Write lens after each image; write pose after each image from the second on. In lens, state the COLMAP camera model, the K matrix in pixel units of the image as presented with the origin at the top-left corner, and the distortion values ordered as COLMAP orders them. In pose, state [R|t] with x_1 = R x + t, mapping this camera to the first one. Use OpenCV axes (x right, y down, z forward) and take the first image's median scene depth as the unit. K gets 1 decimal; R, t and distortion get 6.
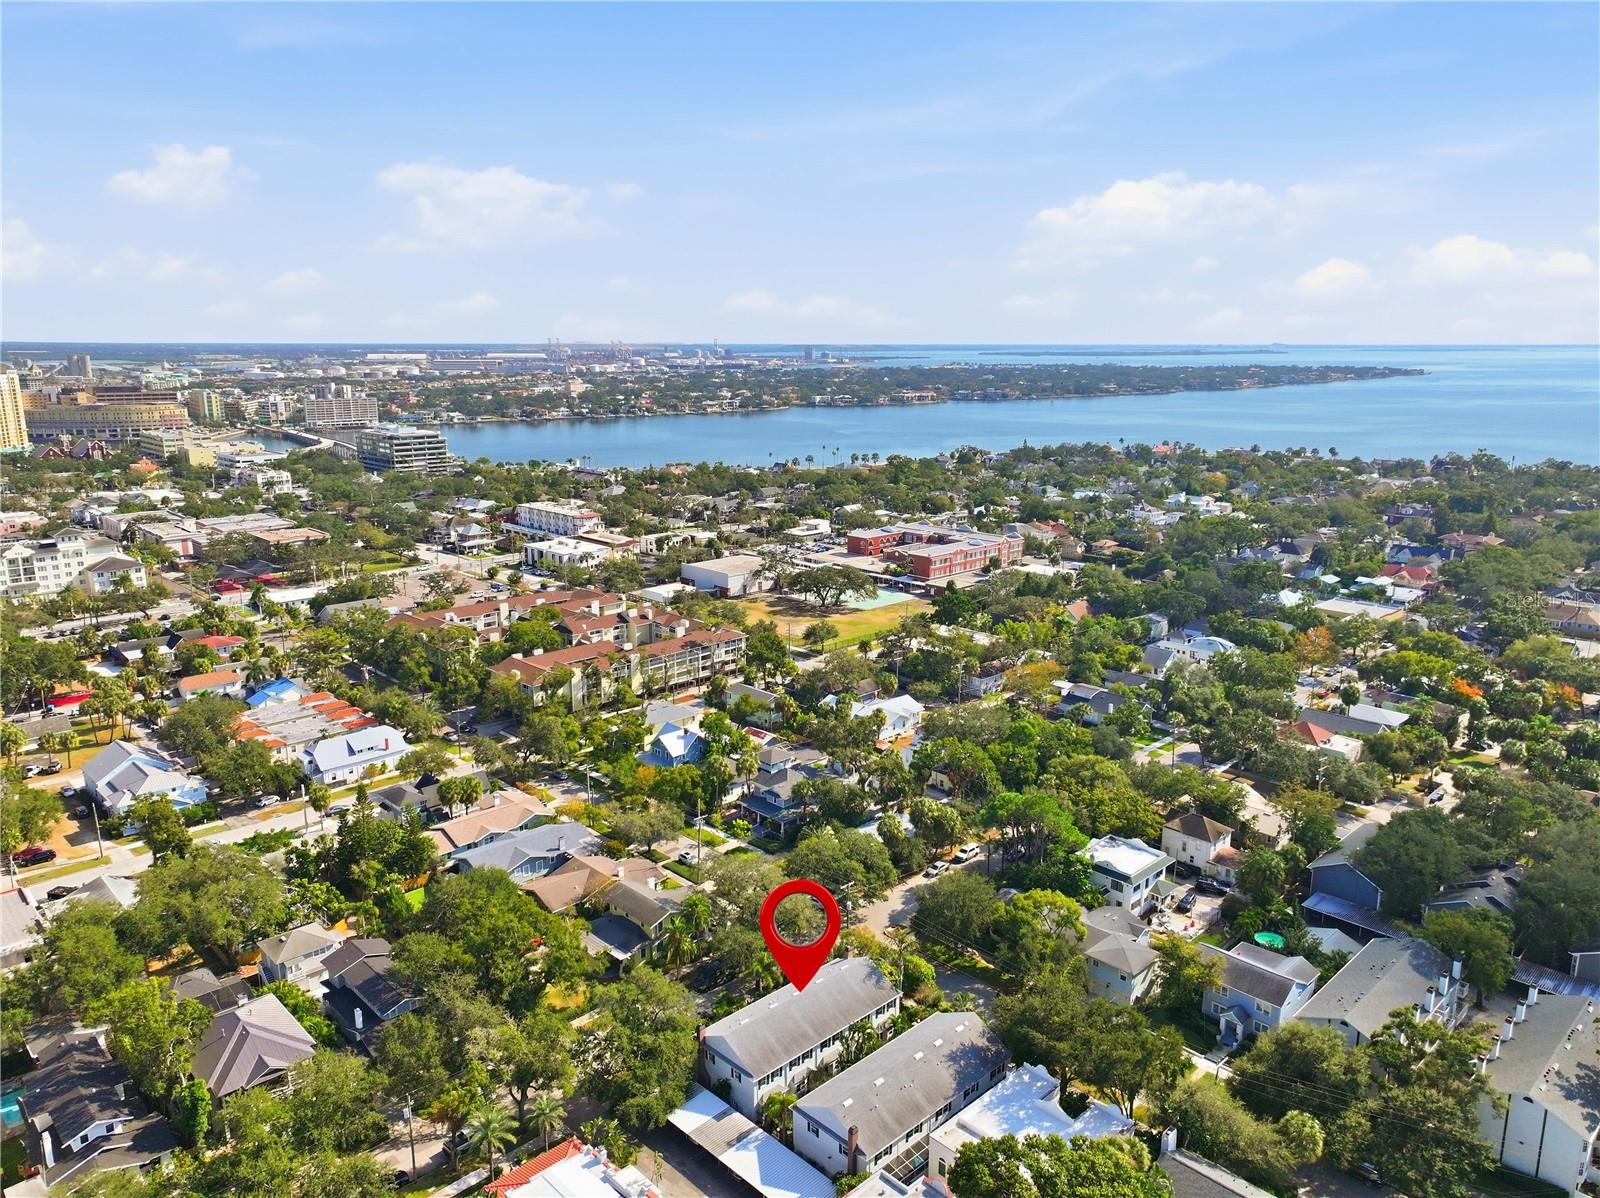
lens RADIAL K [[1123.0, 0, 808.8], [0, 1123.0, 603.3], [0, 0, 1]] dist [0.008418, 0.010638]
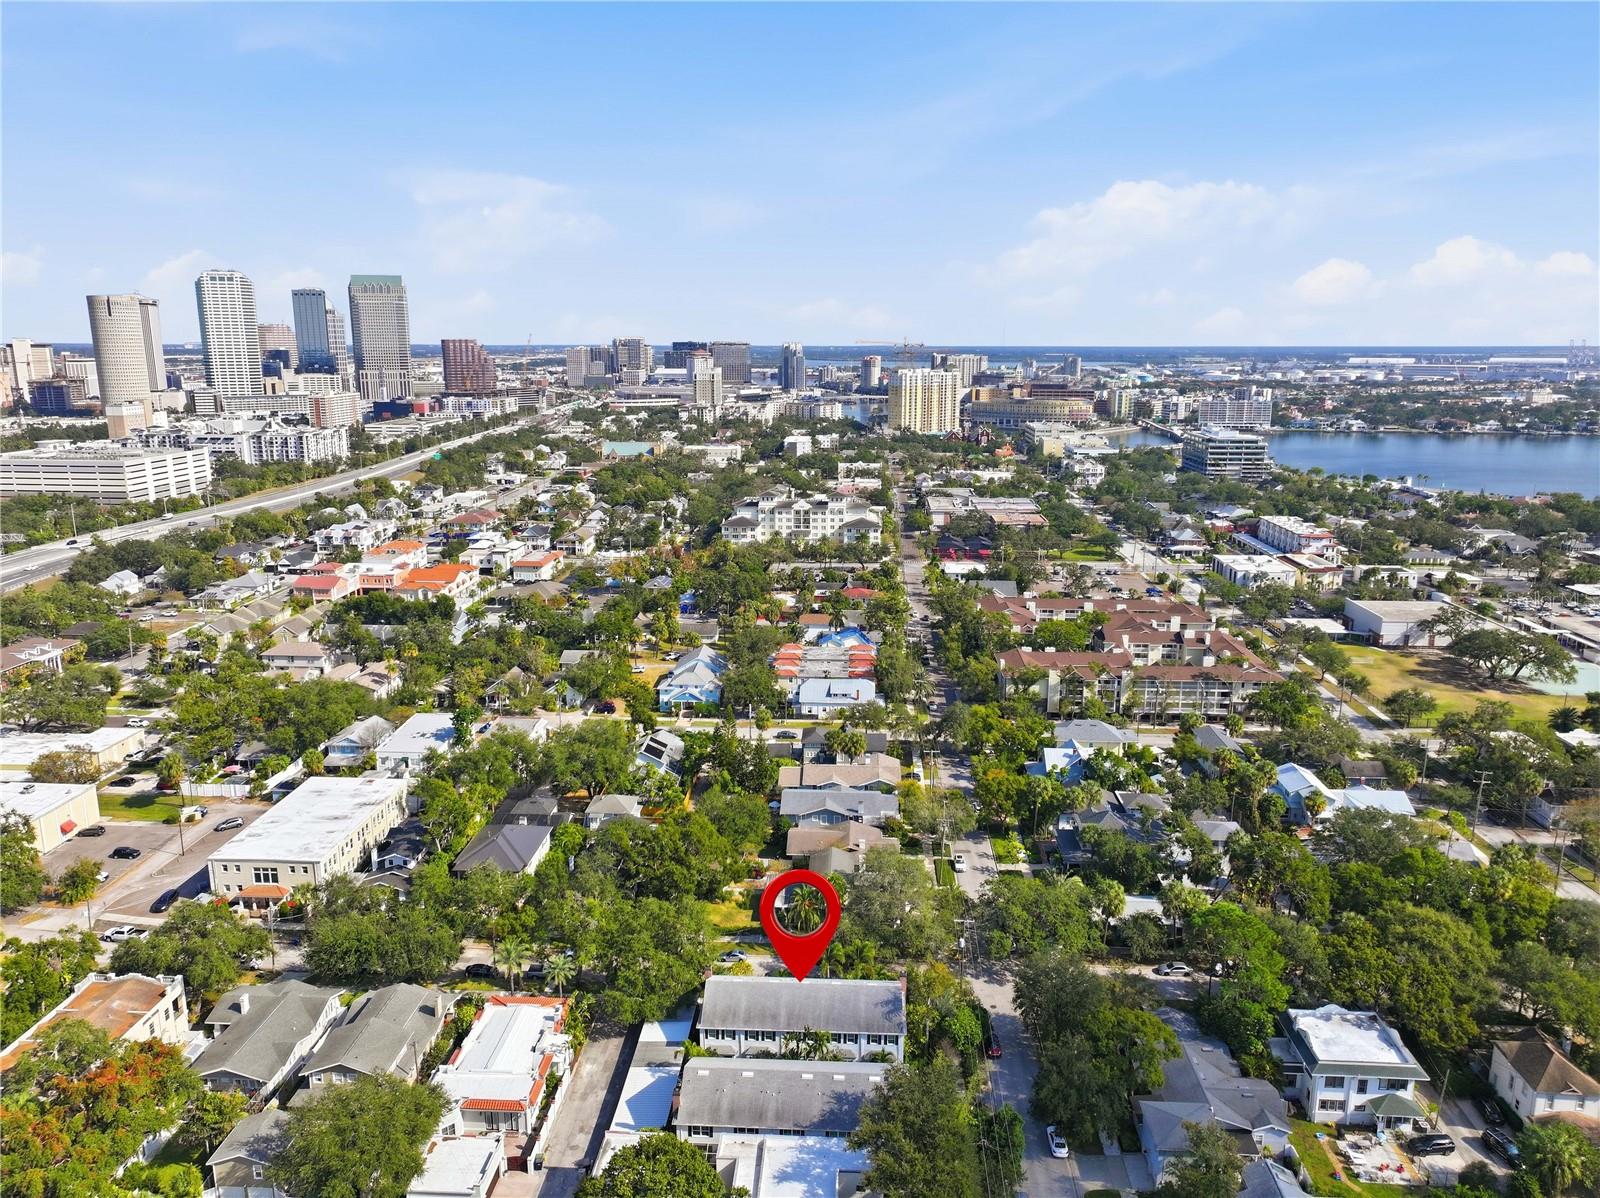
lens RADIAL K [[1137.6, 0, 801.0], [0, 1137.6, 541.6], [0, 0, 1]] dist [0.008731, 0.003177]
pose [[0.680541, 0.126585, -0.721693, 0.256494], [-0.167858, 0.985703, 0.014606, -0.023054], [0.713223, 0.111202, 0.692060, 0.088536]]
